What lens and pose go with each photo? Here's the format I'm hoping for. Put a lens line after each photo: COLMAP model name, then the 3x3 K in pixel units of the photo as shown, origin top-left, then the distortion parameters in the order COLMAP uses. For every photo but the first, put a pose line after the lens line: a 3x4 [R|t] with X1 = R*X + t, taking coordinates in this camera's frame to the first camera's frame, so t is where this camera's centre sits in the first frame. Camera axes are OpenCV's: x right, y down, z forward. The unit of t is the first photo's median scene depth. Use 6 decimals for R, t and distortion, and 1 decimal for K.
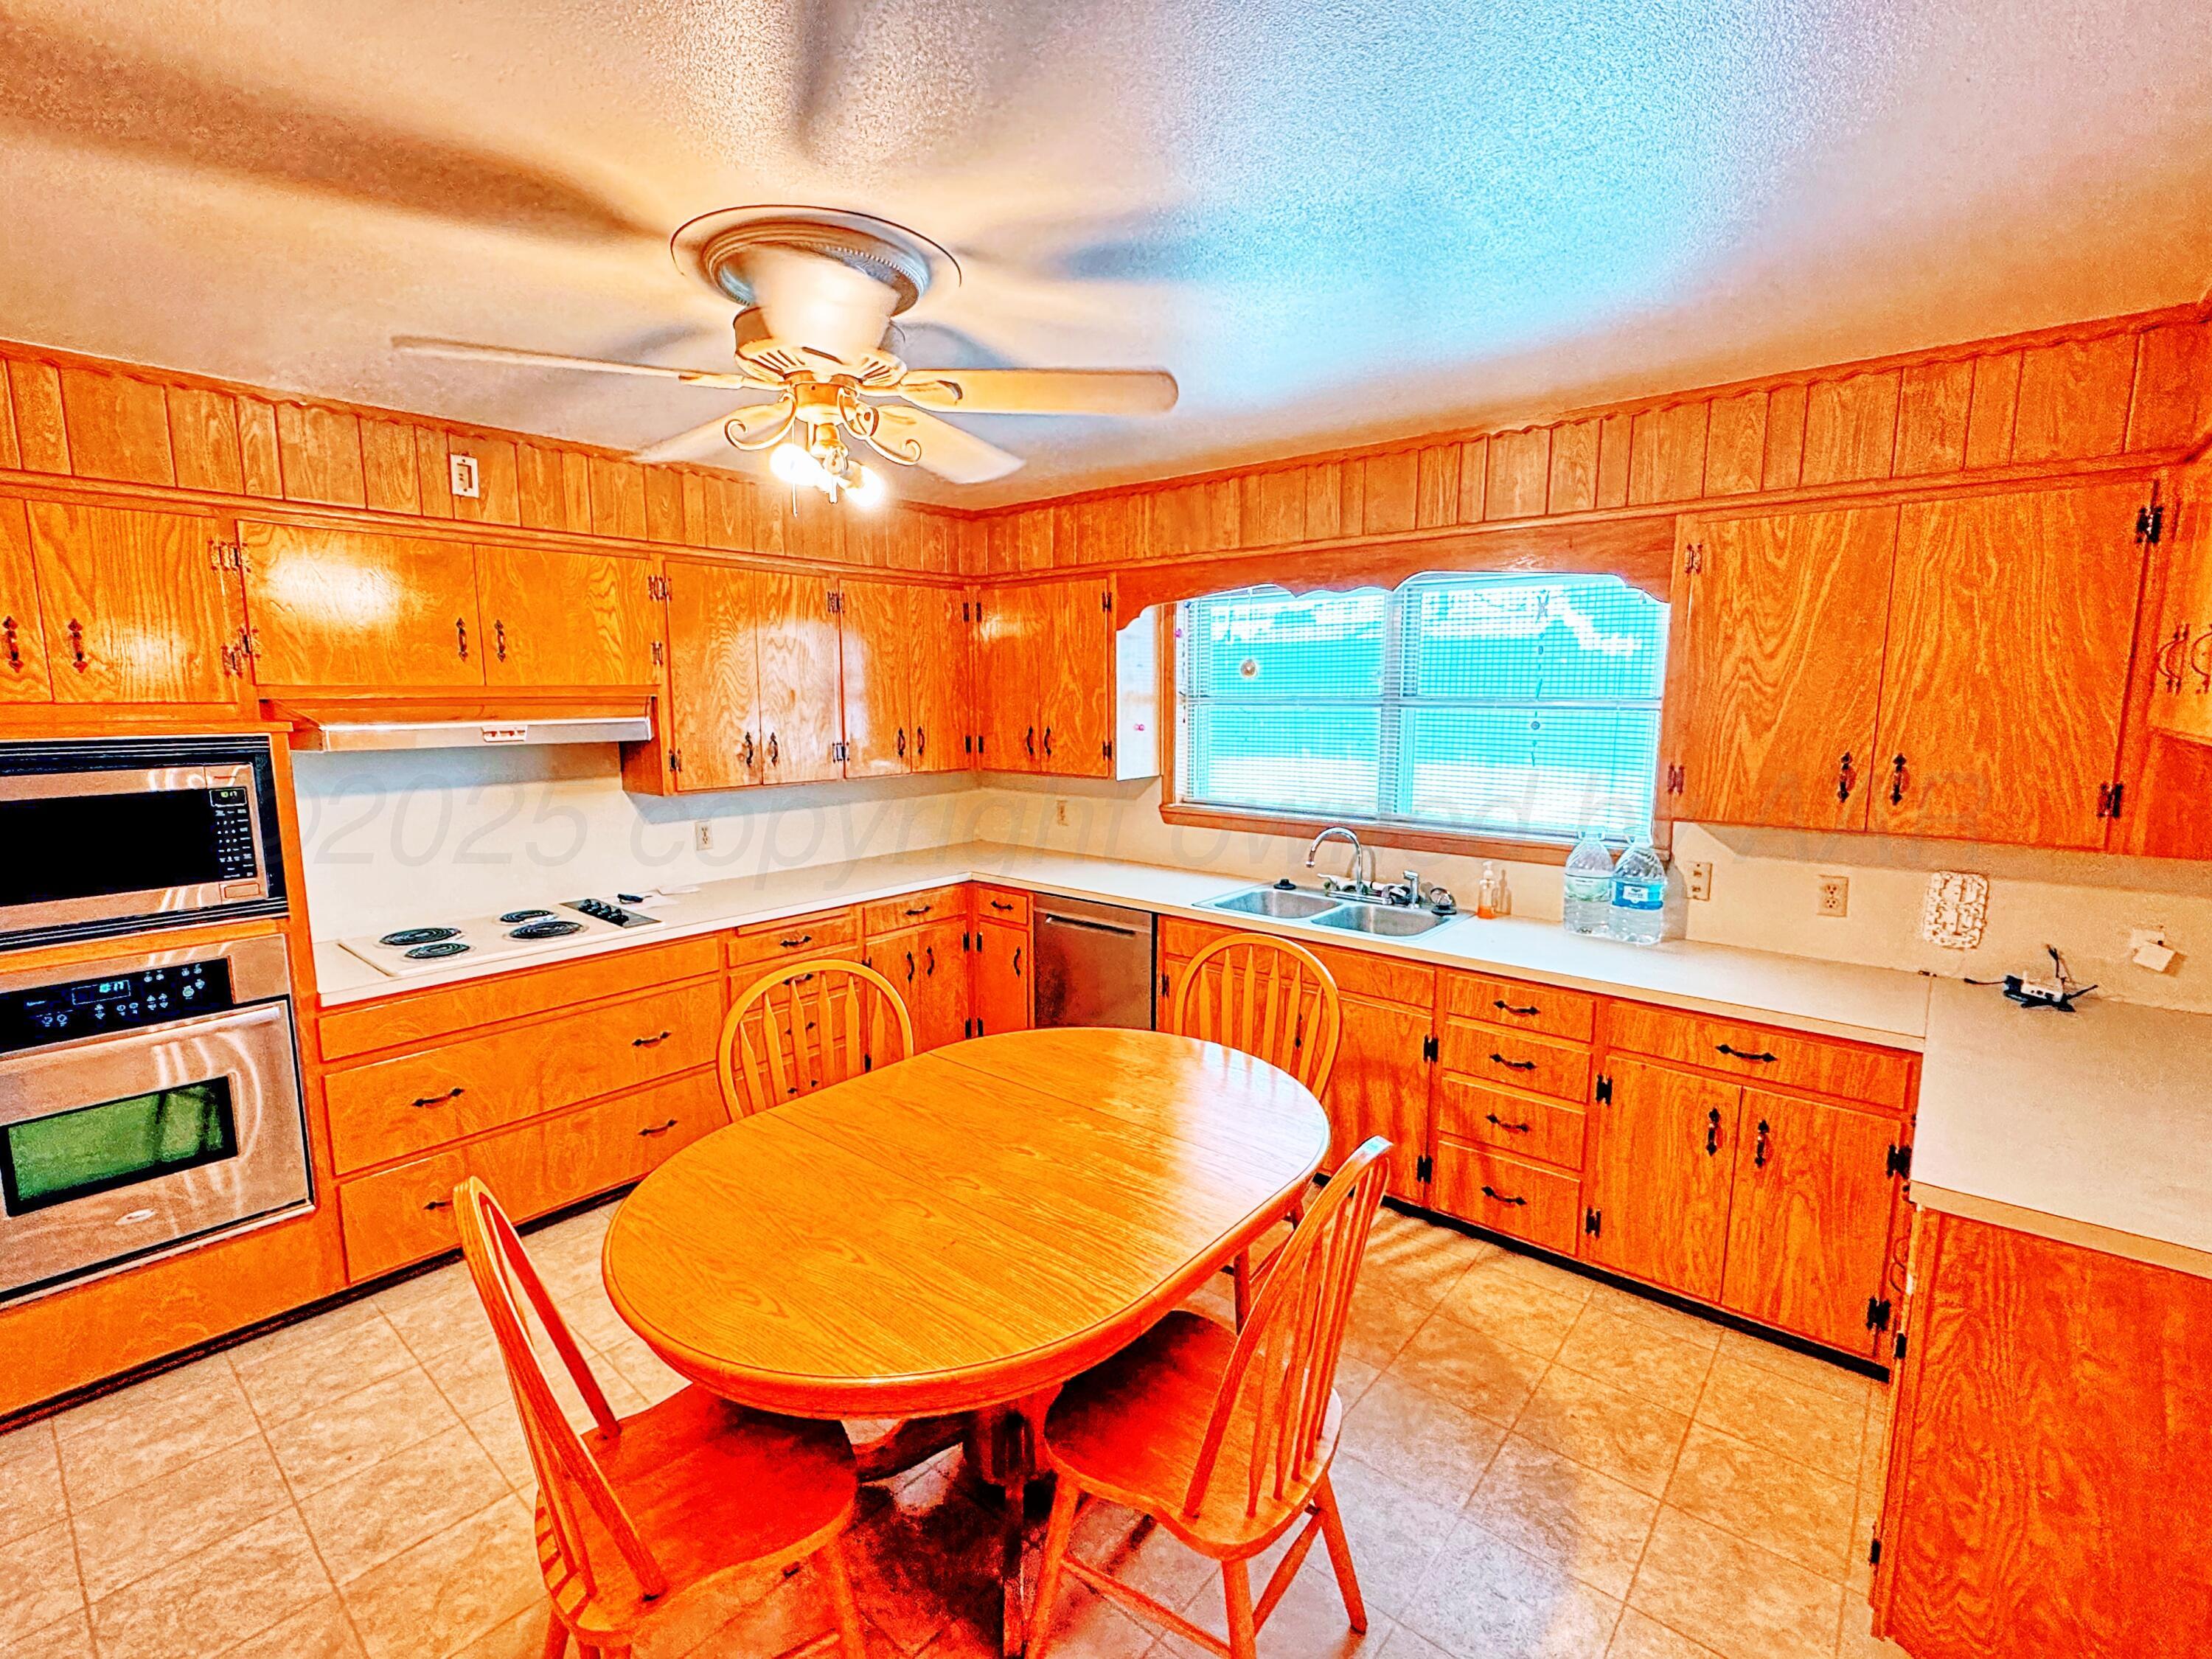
lens RADIAL K [[998.3, 0, 1096.5], [0, 998.3, 830.4], [0, 0, 1]] dist [0.000018, 0.000045]
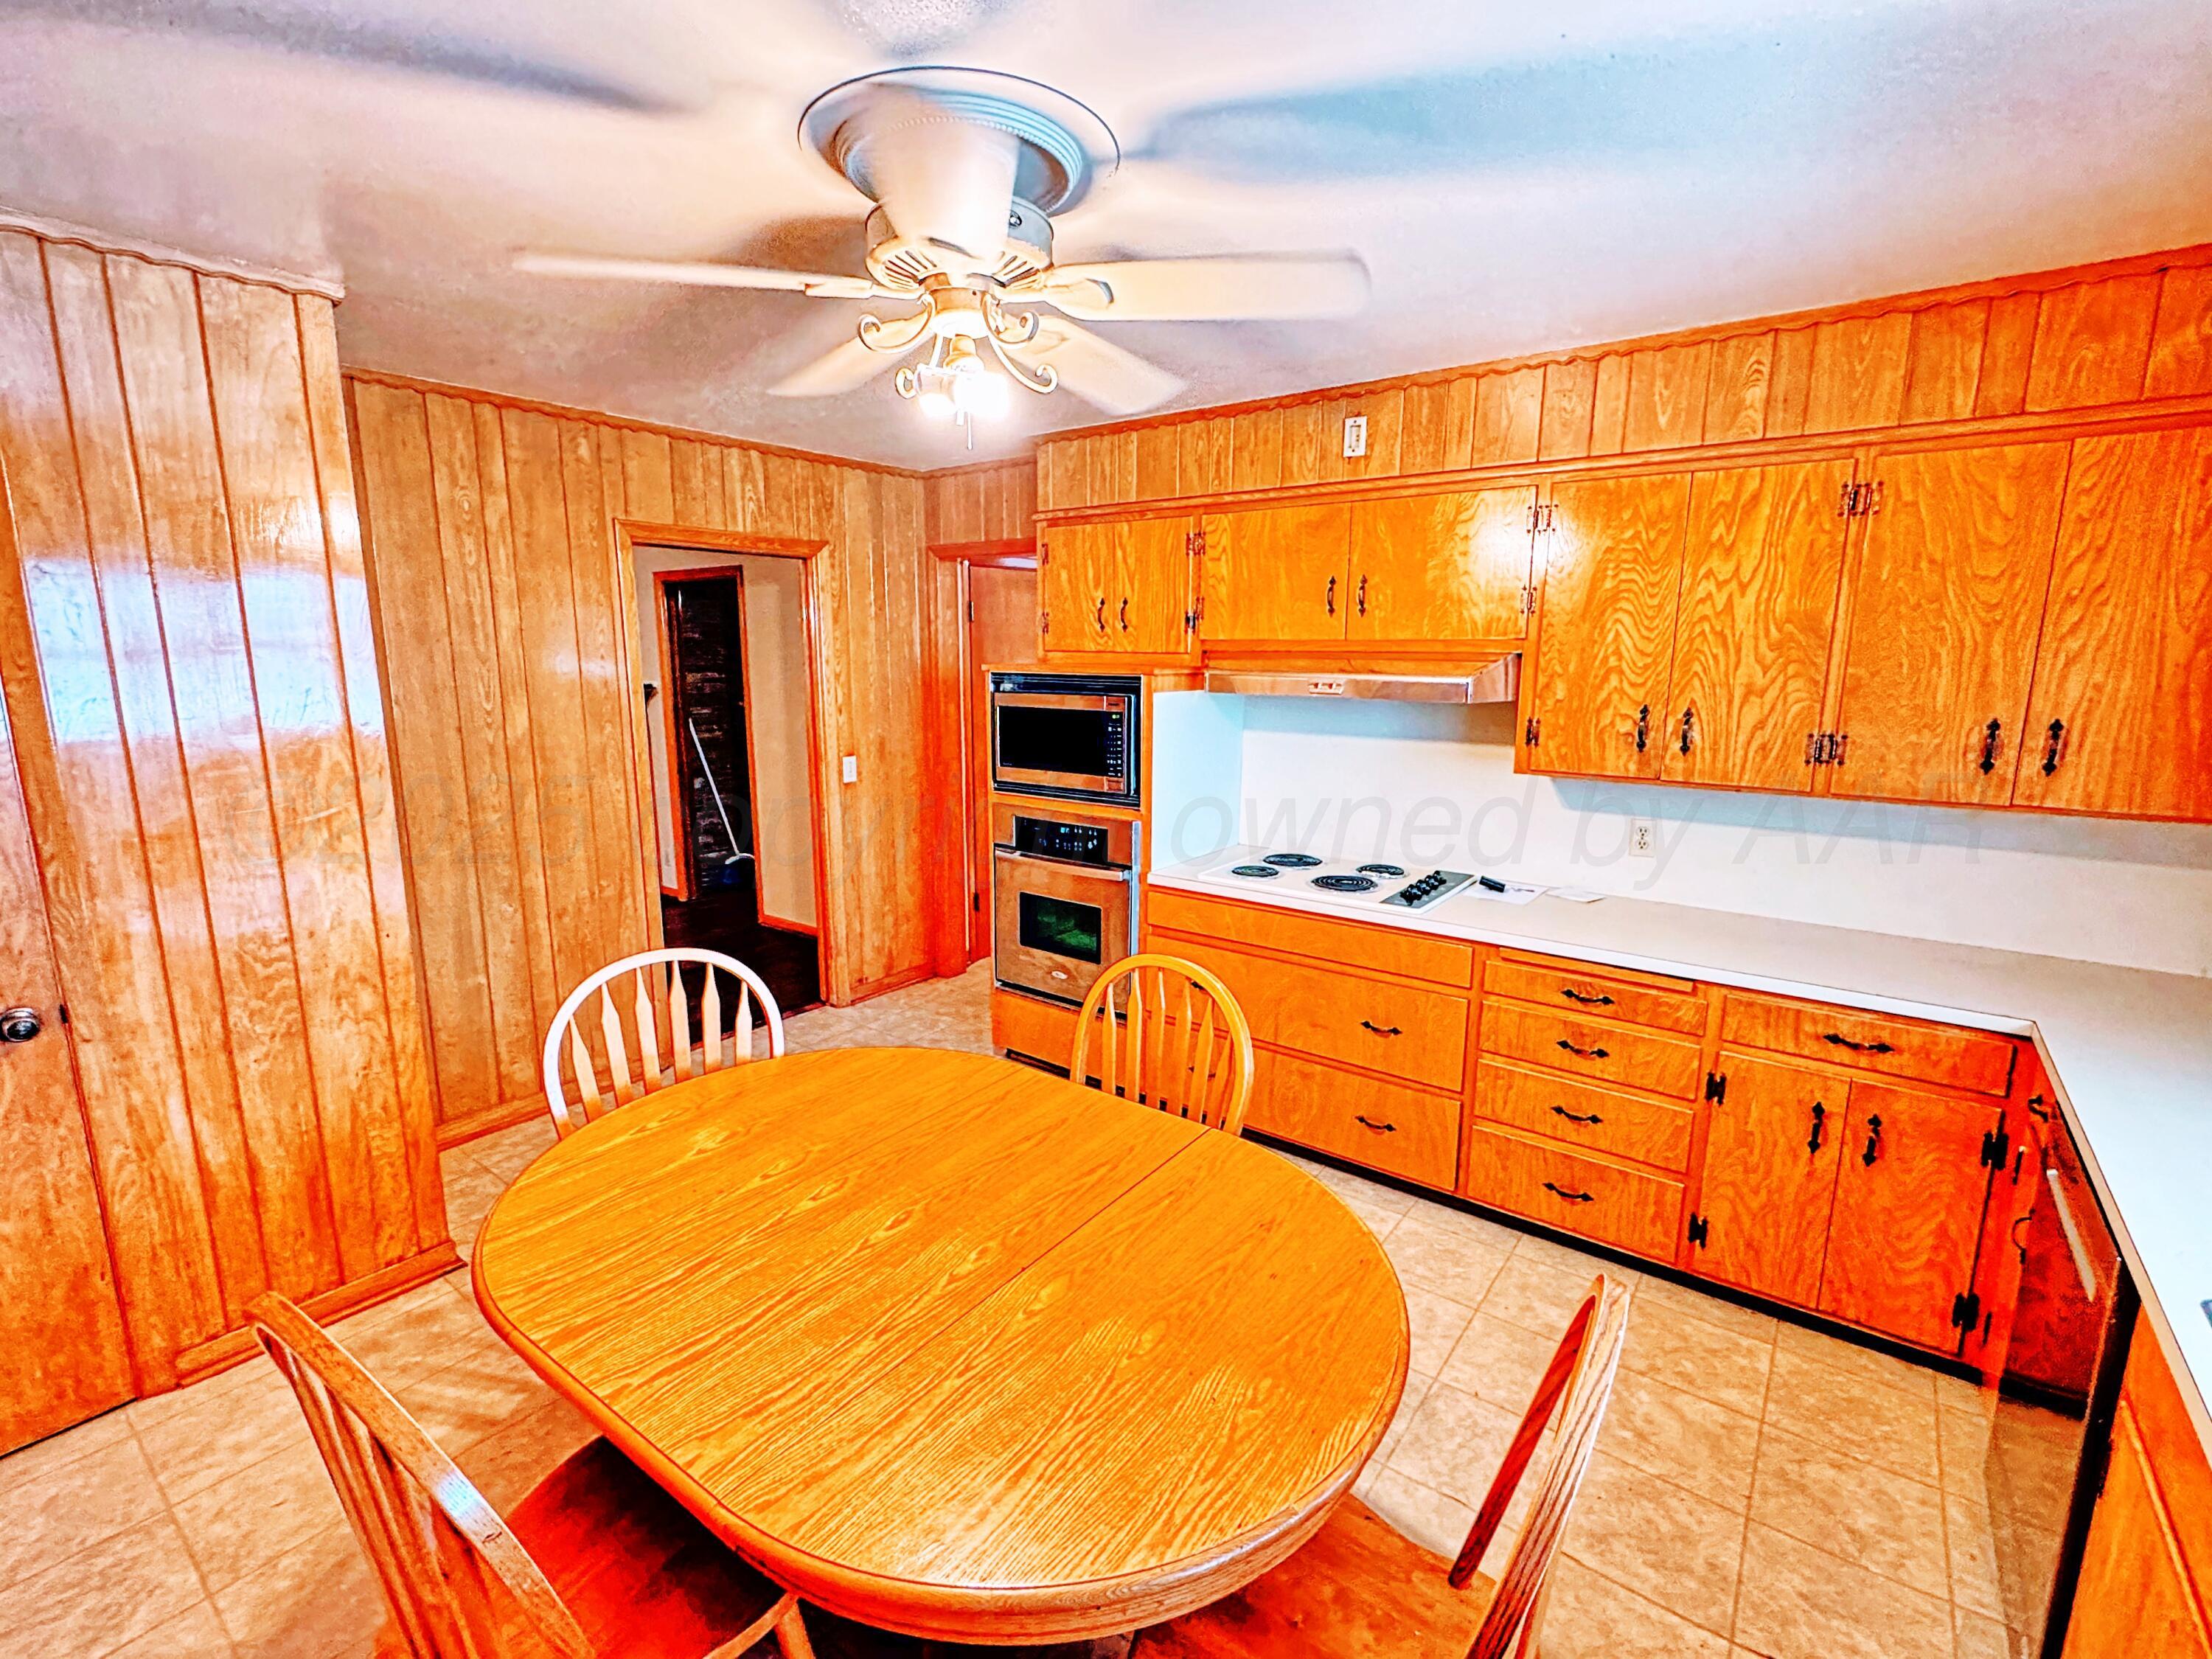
lens RADIAL K [[998.3, 0, 1097.4], [0, 998.3, 830.2], [0, 0, 1]] dist [0.000018, 0.000045]
pose [[0.057178, 0.182013, -0.981632, 0.378246], [-0.145470, 0.974266, 0.172174, -0.081749], [0.987709, 0.132953, 0.082184, 0.600279]]
